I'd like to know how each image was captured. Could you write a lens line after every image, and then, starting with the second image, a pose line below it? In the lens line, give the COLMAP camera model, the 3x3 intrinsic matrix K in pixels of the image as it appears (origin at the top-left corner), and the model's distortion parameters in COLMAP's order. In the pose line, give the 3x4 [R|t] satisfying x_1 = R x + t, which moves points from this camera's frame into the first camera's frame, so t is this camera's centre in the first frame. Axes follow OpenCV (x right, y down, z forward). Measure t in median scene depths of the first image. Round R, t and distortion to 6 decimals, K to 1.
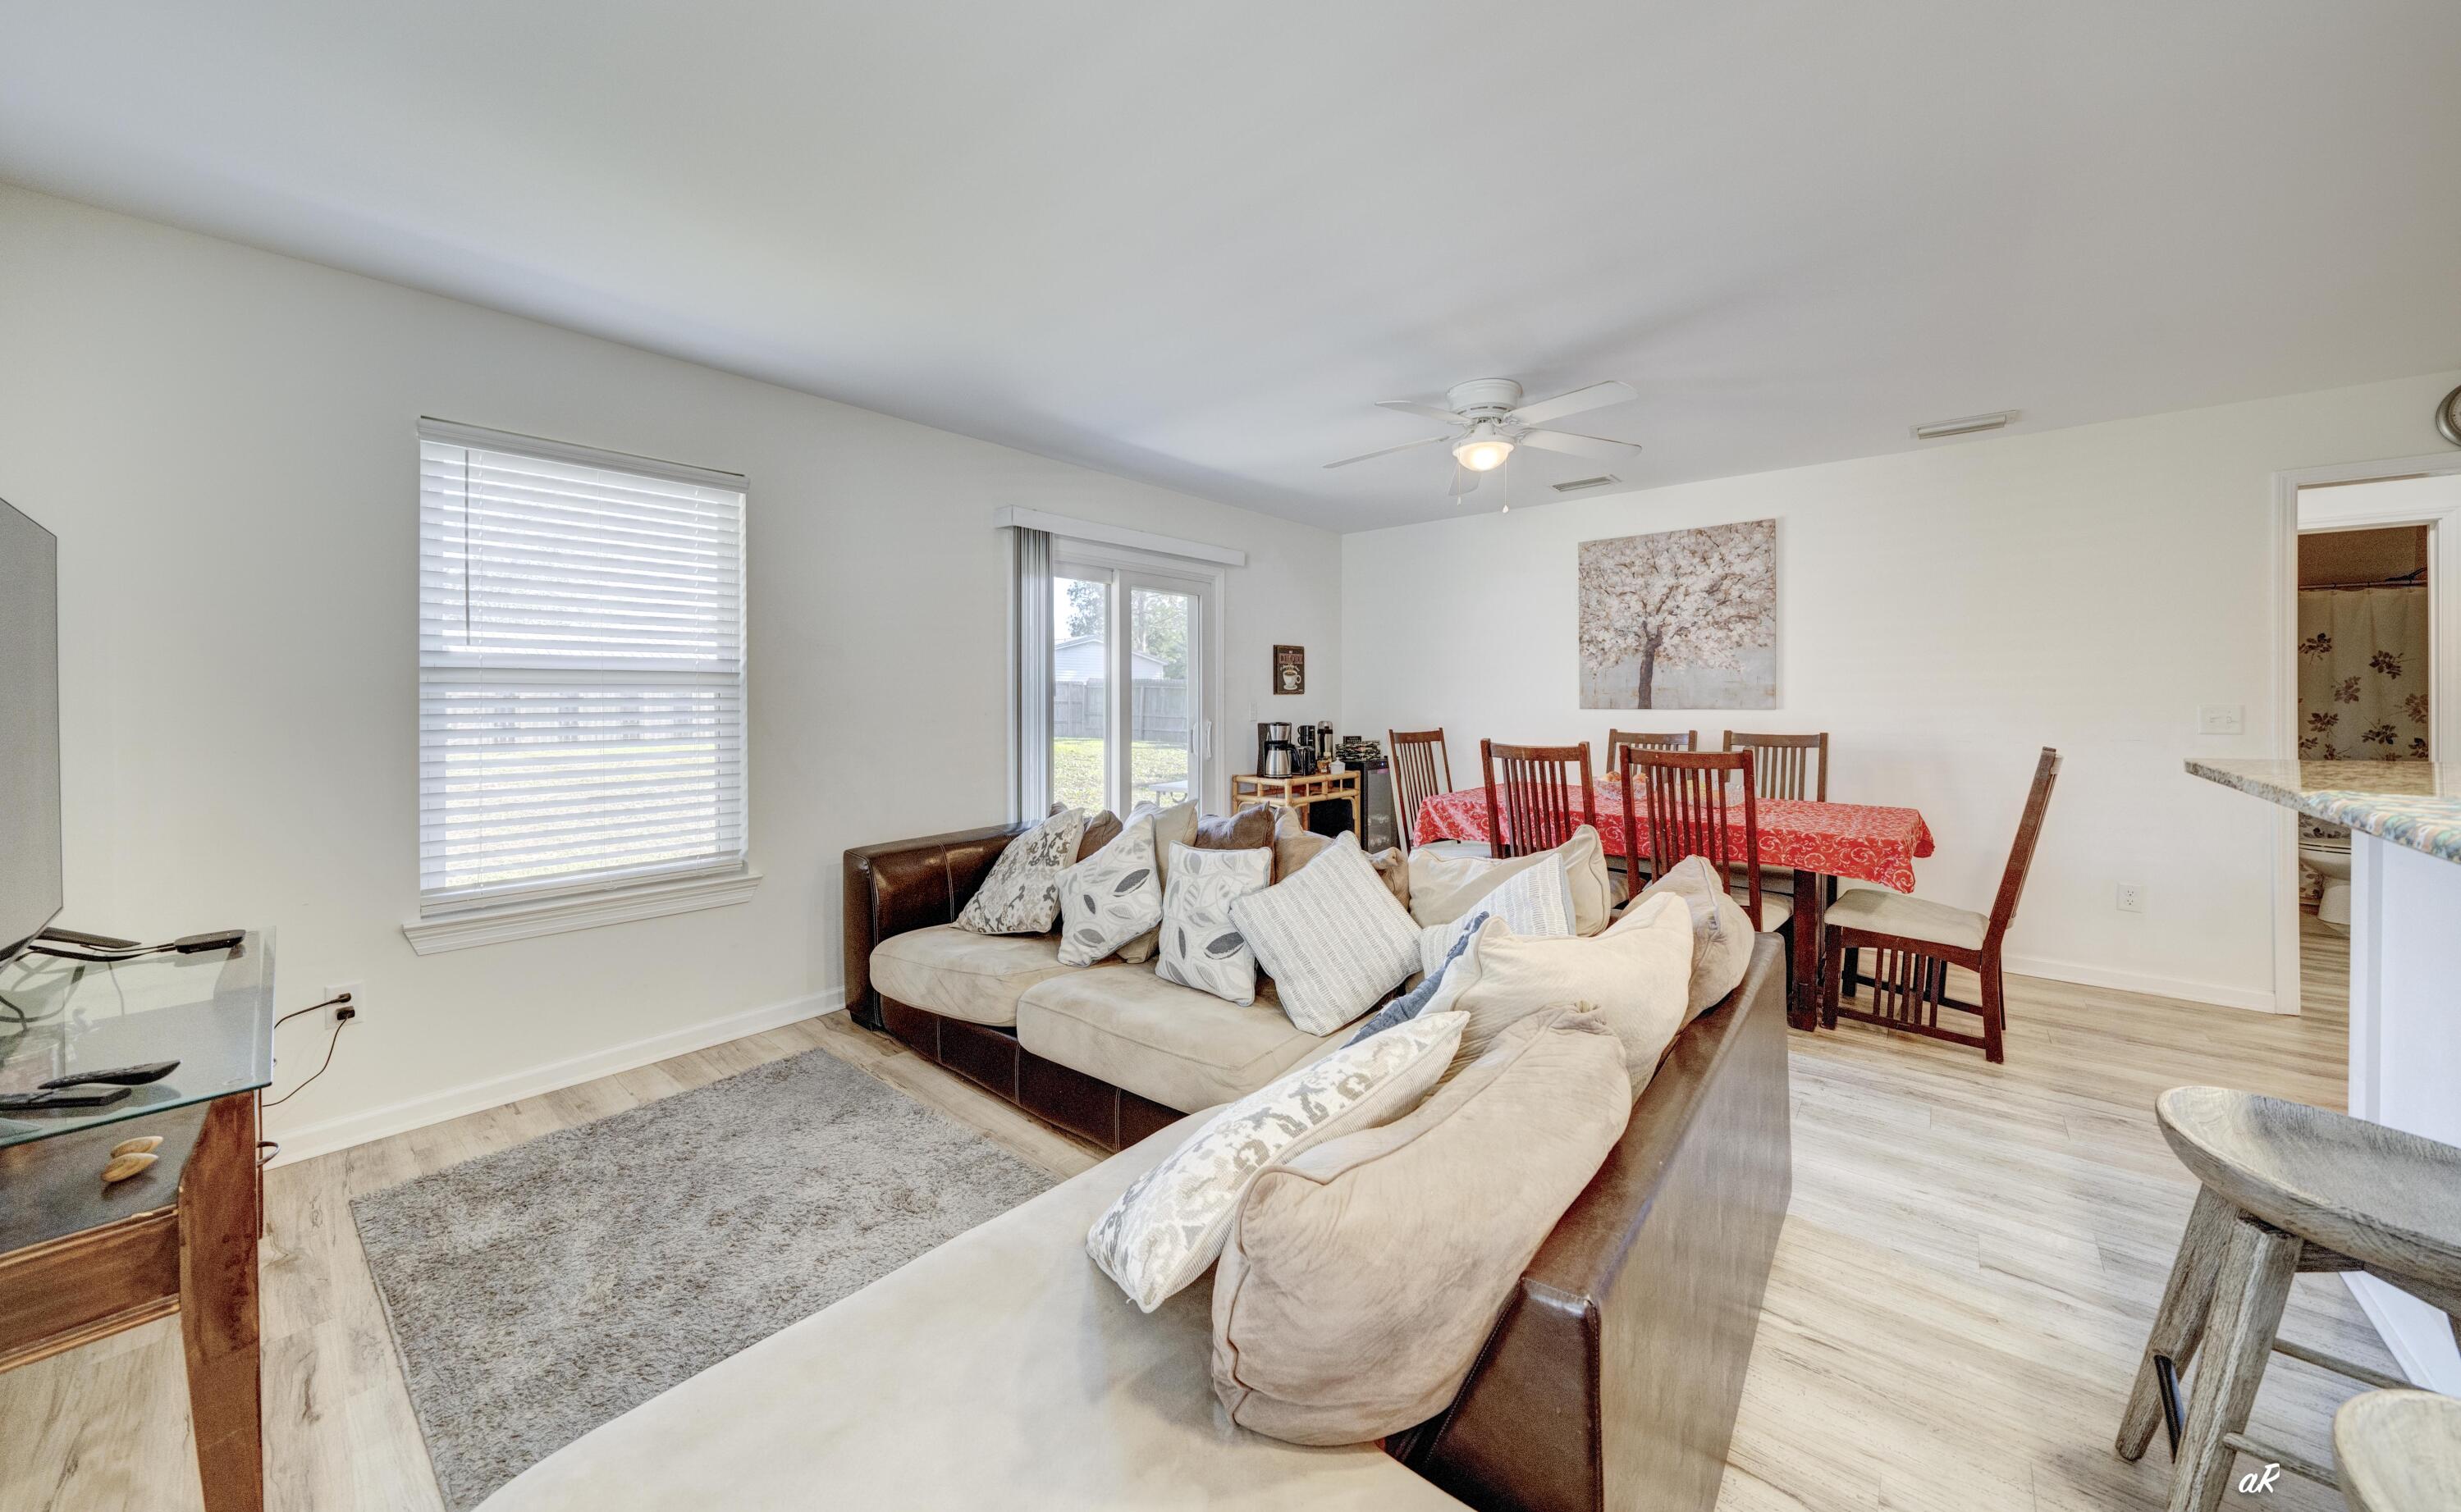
lens RADIAL K [[845.5, 0, 1252.5], [0, 845.5, 707.4], [0, 0, 1]] dist [-0.001536, -0.000034]
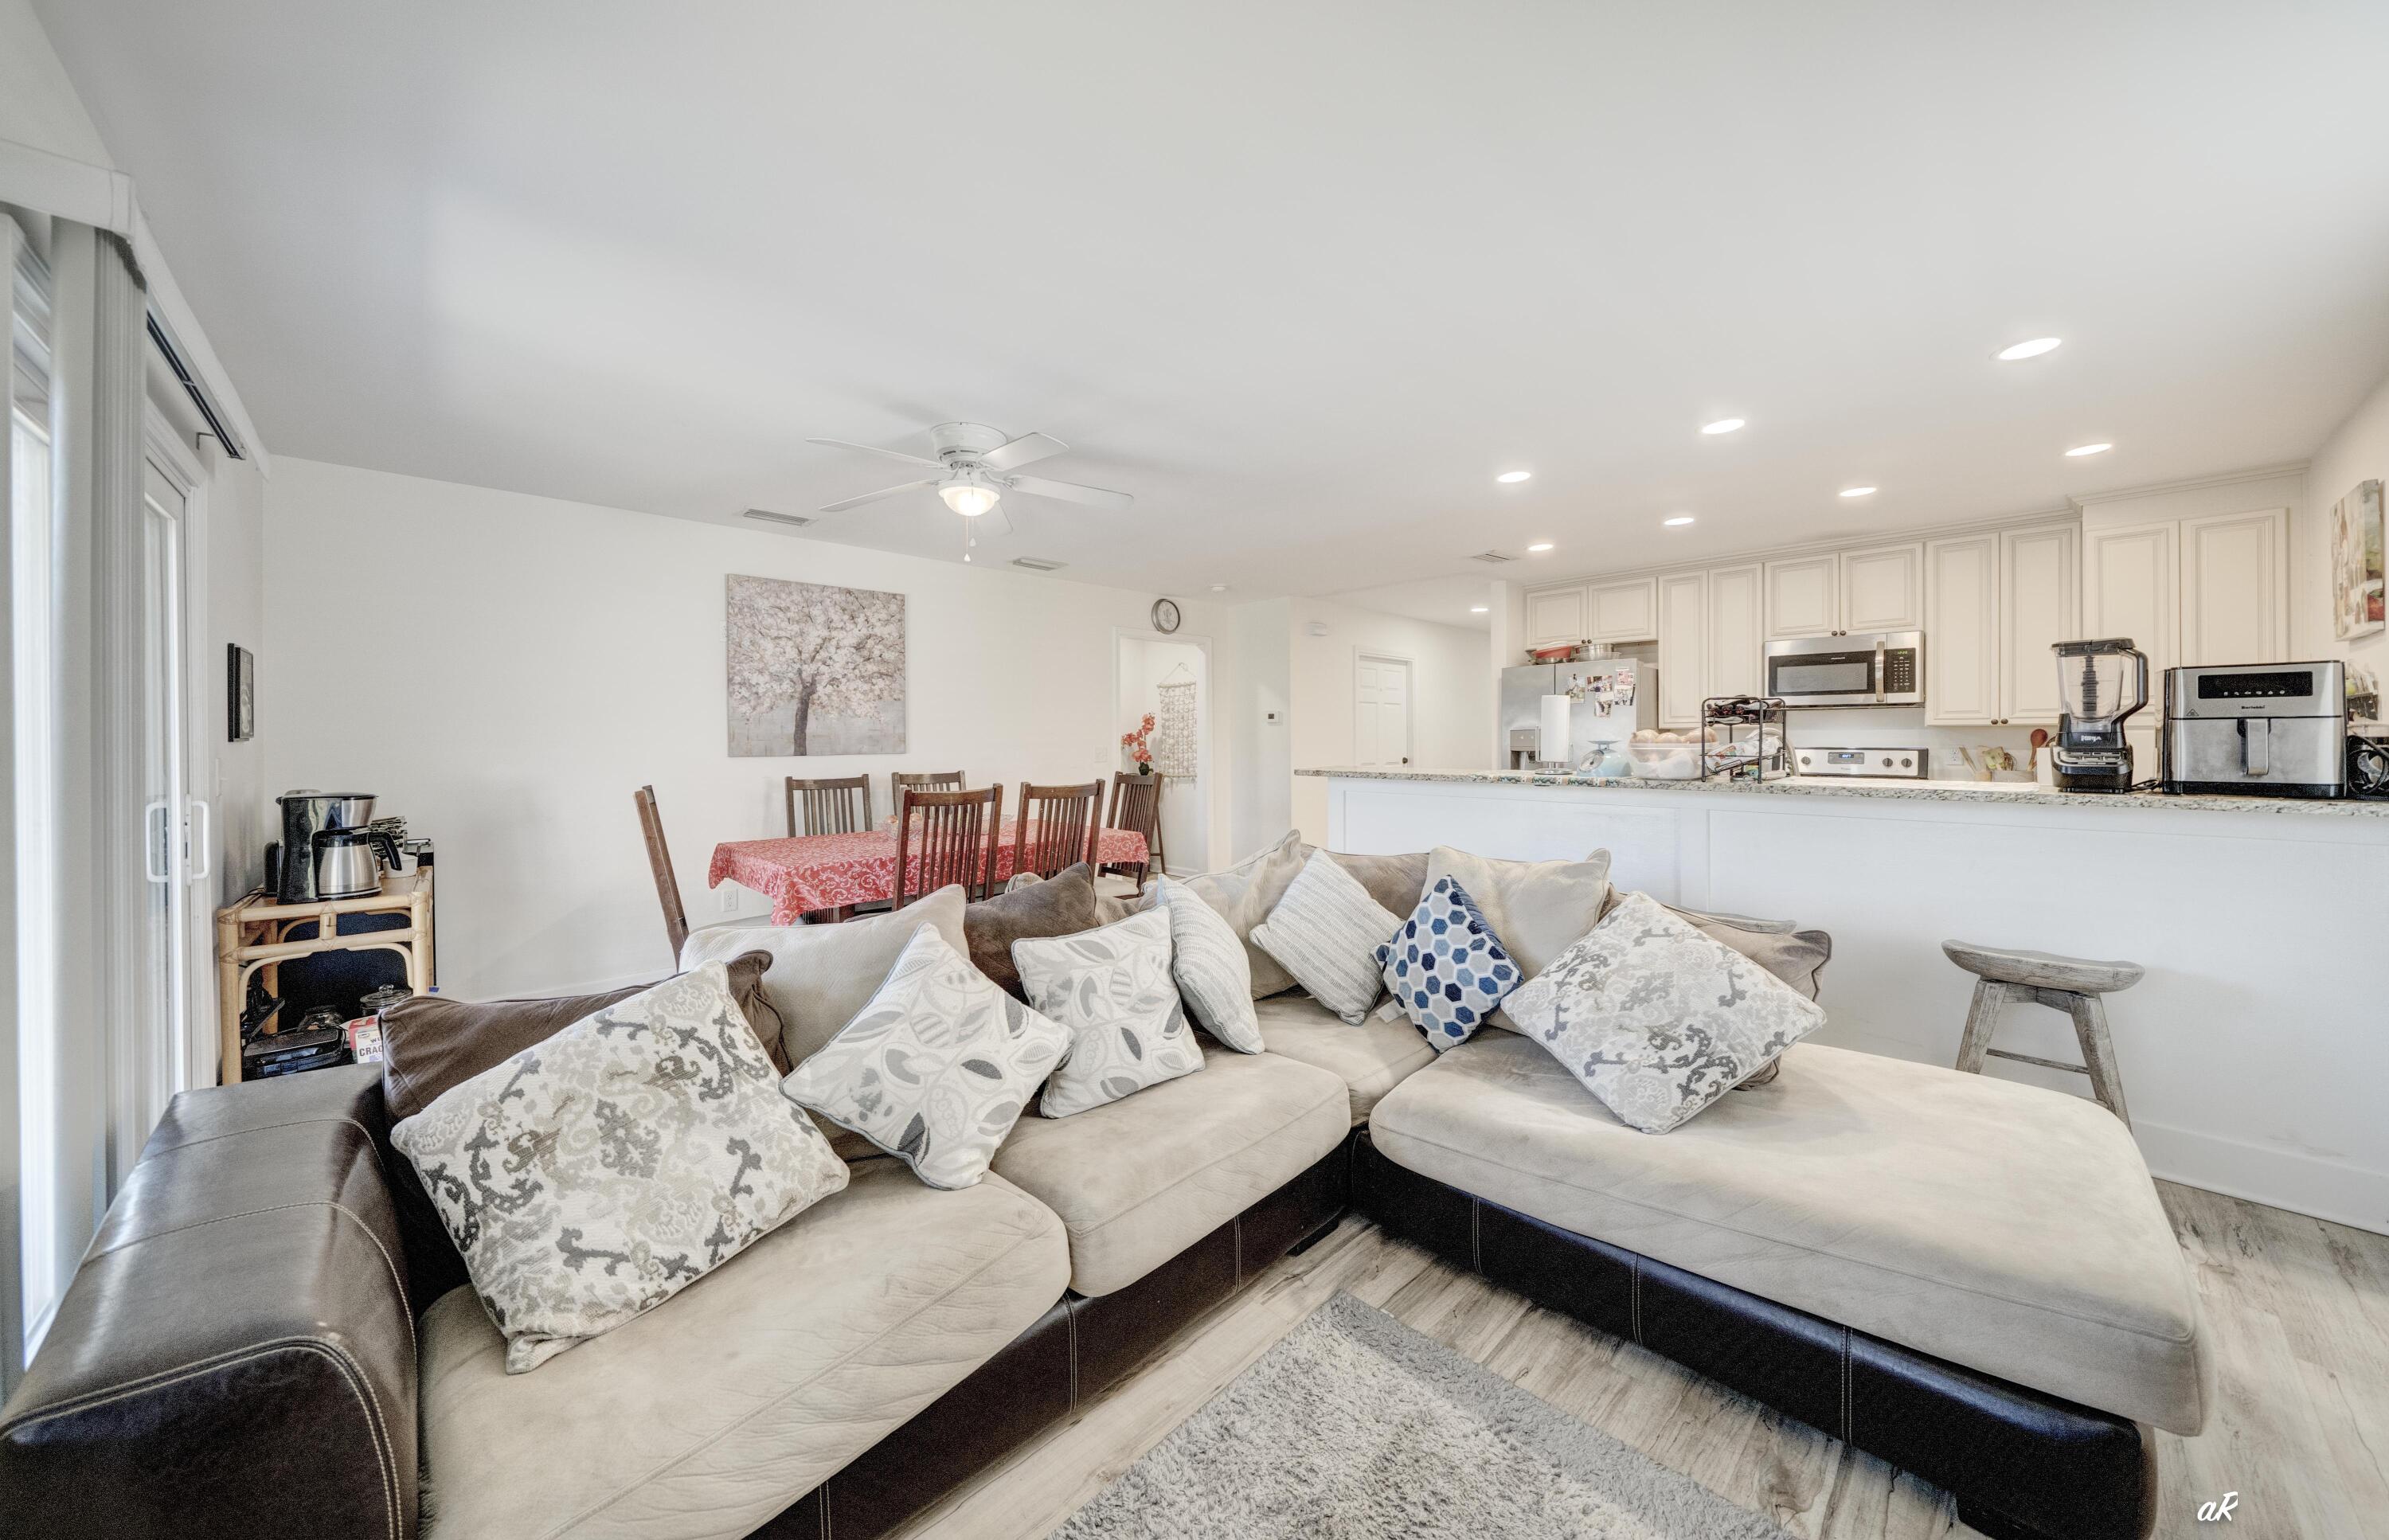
lens RADIAL K [[828.6, 0, 1165.6], [0, 828.6, 739.3], [0, 0, 1]] dist [-0.002511, -0.000084]
pose [[0.110217, 0.003087, 0.993903, -0.478216], [0.015992, 0.999860, -0.004879, -0.006171], [-0.993779, 0.016433, 0.110152, 0.475154]]
